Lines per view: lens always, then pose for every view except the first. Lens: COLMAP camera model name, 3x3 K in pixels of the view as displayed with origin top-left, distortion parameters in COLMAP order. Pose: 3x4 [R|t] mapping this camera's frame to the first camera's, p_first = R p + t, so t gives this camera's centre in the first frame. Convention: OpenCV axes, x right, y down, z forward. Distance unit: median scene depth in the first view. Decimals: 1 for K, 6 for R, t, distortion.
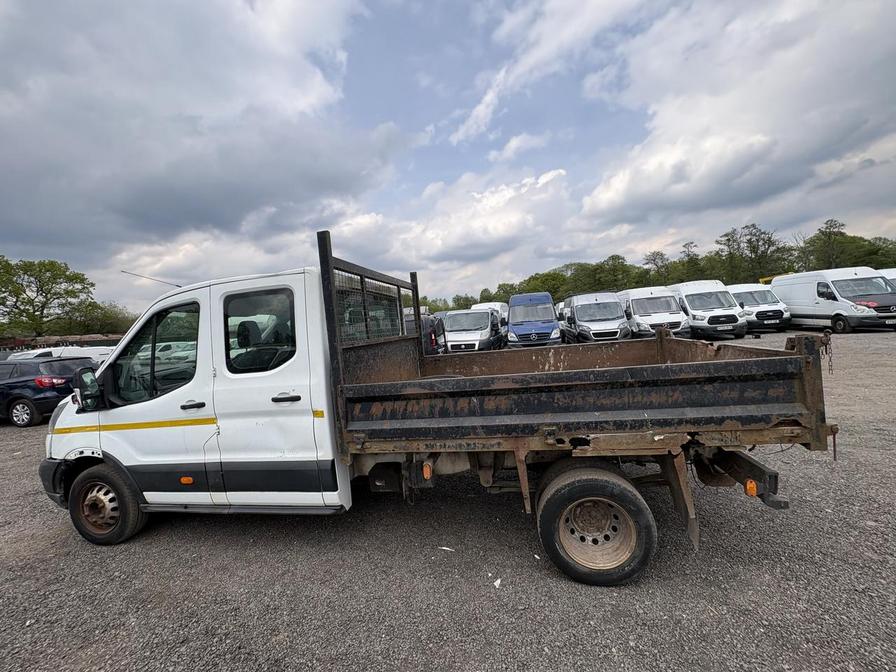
lens RADIAL K [[359.3, 0, 446.6], [0, 359.3, 338.5], [0, 0, 1]] dist [-0.000429, 0.000065]
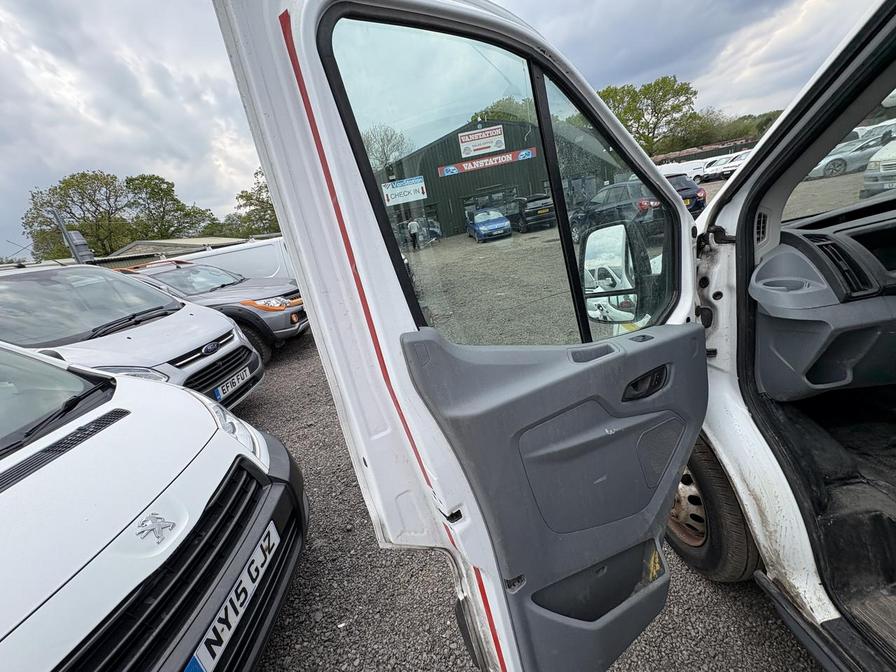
lens RADIAL K [[356.8, 0, 448.0], [0, 356.8, 336.0], [0, 0, 1]] dist [-0.001025, 0.000052]
pose [[0.241065, 0.337074, -0.910093, -0.235030], [0.138203, 0.916268, 0.375969, 0.008775], [0.960618, -0.216410, 0.174296, 0.233673]]
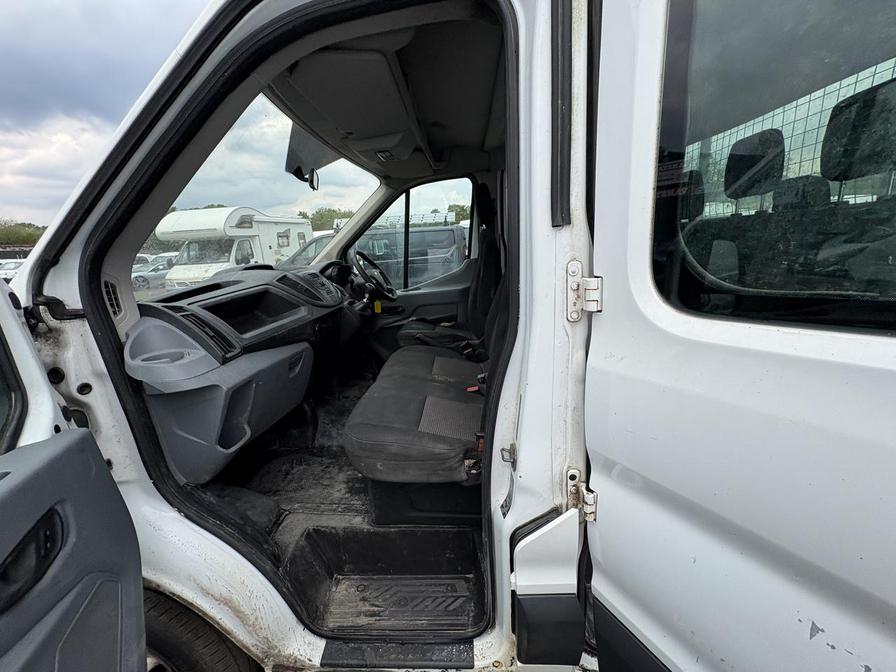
lens RADIAL K [[359.3, 0, 446.6], [0, 359.3, 338.5], [0, 0, 1]] dist [-0.000429, 0.000065]
pose [[0.987729, -0.010961, 0.155791, -0.238544], [-0.021343, 0.978702, 0.204172, 0.011370], [-0.154711, -0.204992, 0.966459, 0.236592]]
